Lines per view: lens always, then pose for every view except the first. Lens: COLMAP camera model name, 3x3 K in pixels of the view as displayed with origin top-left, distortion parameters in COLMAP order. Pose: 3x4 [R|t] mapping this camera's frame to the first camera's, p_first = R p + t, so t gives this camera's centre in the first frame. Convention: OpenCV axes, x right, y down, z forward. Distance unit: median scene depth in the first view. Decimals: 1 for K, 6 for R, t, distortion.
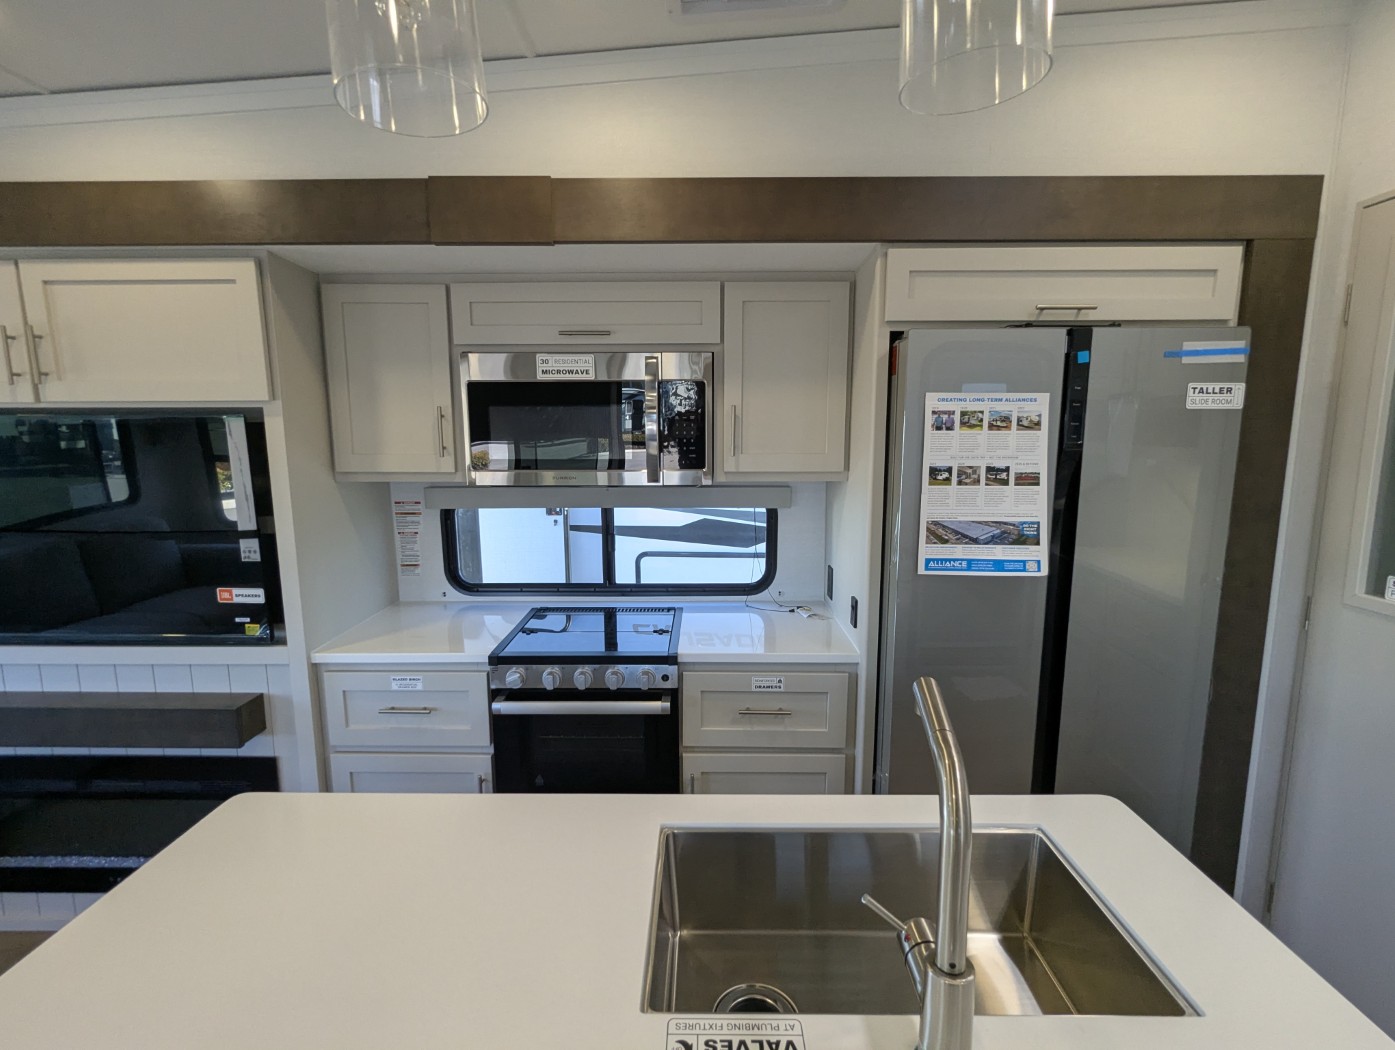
lens RADIAL K [[663.6, 0, 696.5], [0, 663.6, 525.5], [0, 0, 1]] dist [-0.002559, 0.001883]
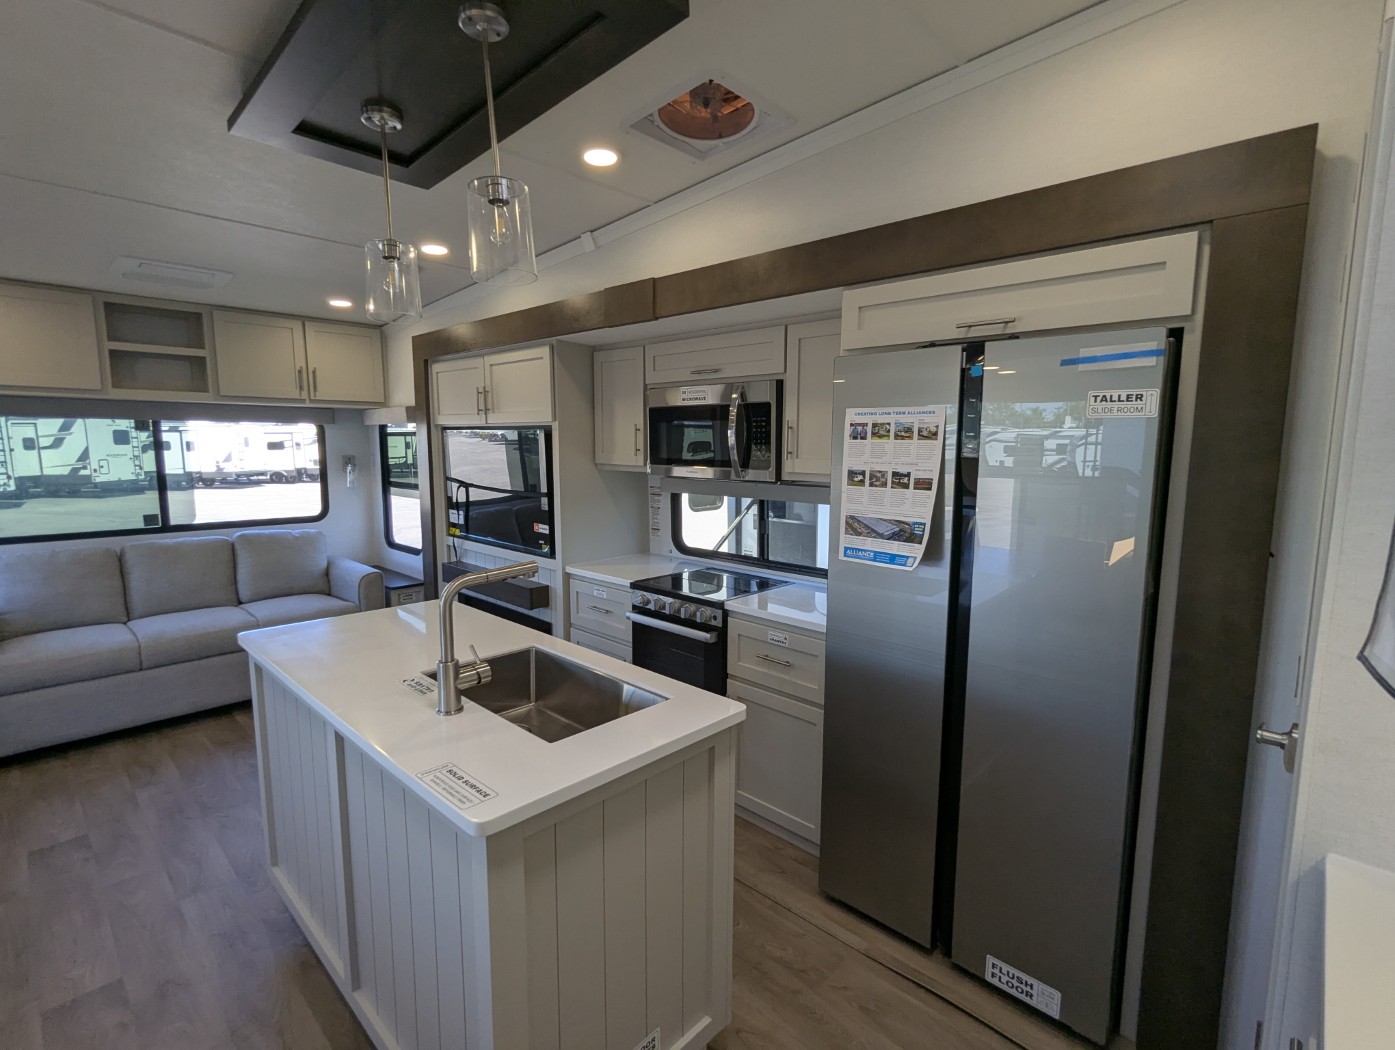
lens RADIAL K [[663.6, 0, 698.6], [0, 663.6, 532.2], [0, 0, 1]] dist [-0.002559, 0.001883]
pose [[0.732175, 0.099778, -0.673769, 0.924837], [-0.107461, 0.993745, 0.030387, 0.015203], [0.672586, 0.050155, 0.738317, -0.059240]]
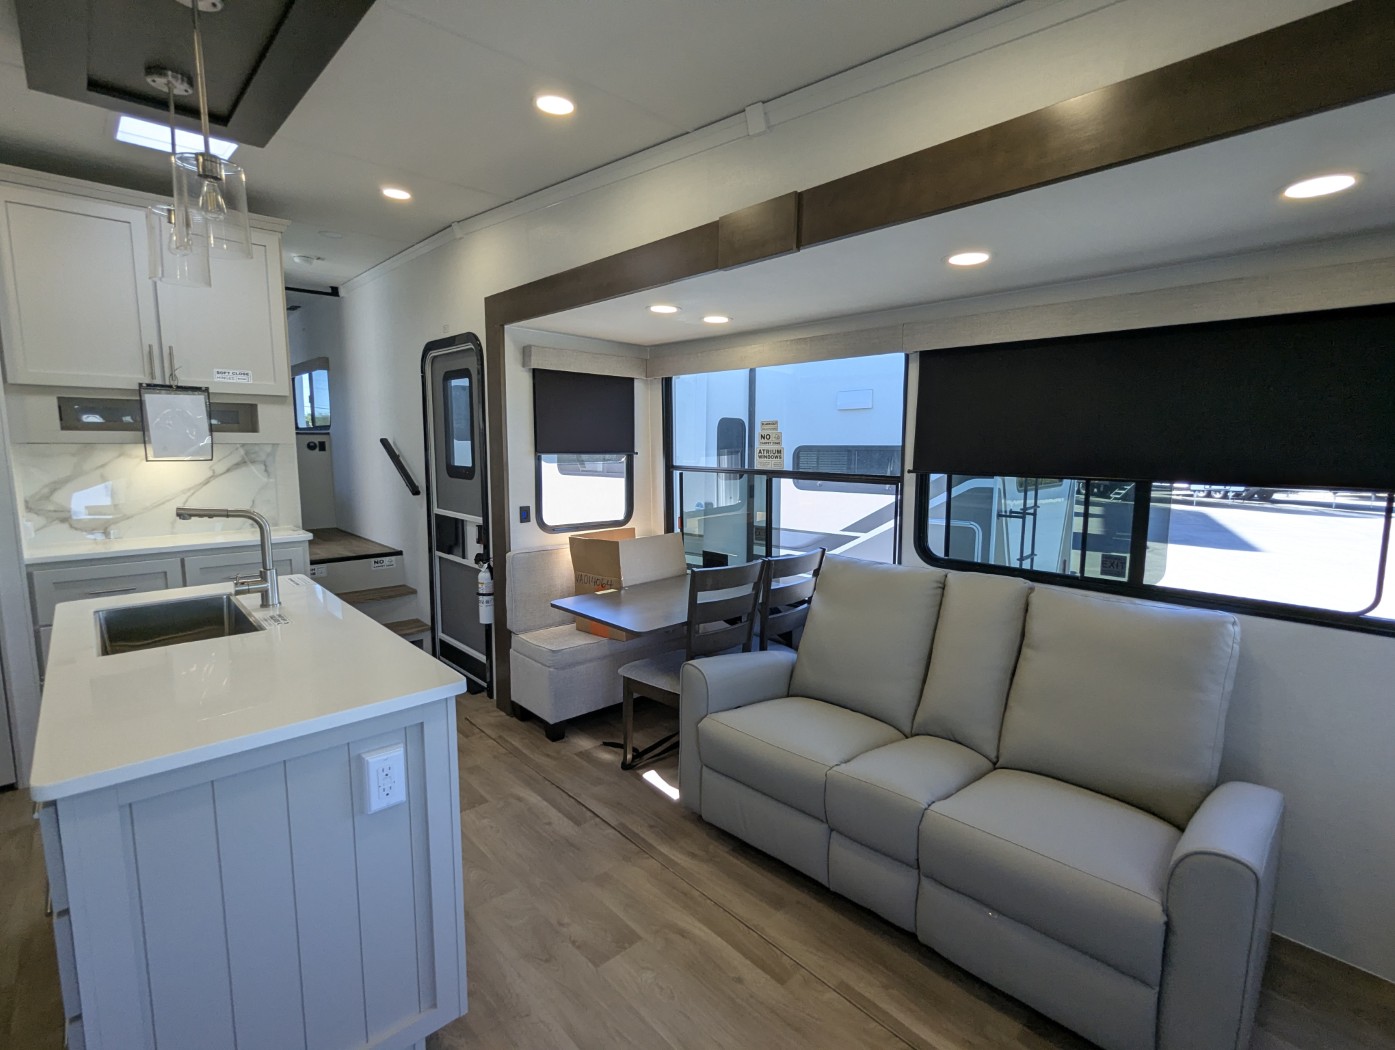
lens RADIAL K [[663.6, 0, 697.5], [0, 663.6, 526.6], [0, 0, 1]] dist [-0.002559, 0.001883]
pose [[-0.683512, -0.097140, 0.723447, -1.227473], [0.099240, 0.969536, 0.223945, -0.024155], [-0.723162, 0.224864, -0.653049, 0.558322]]
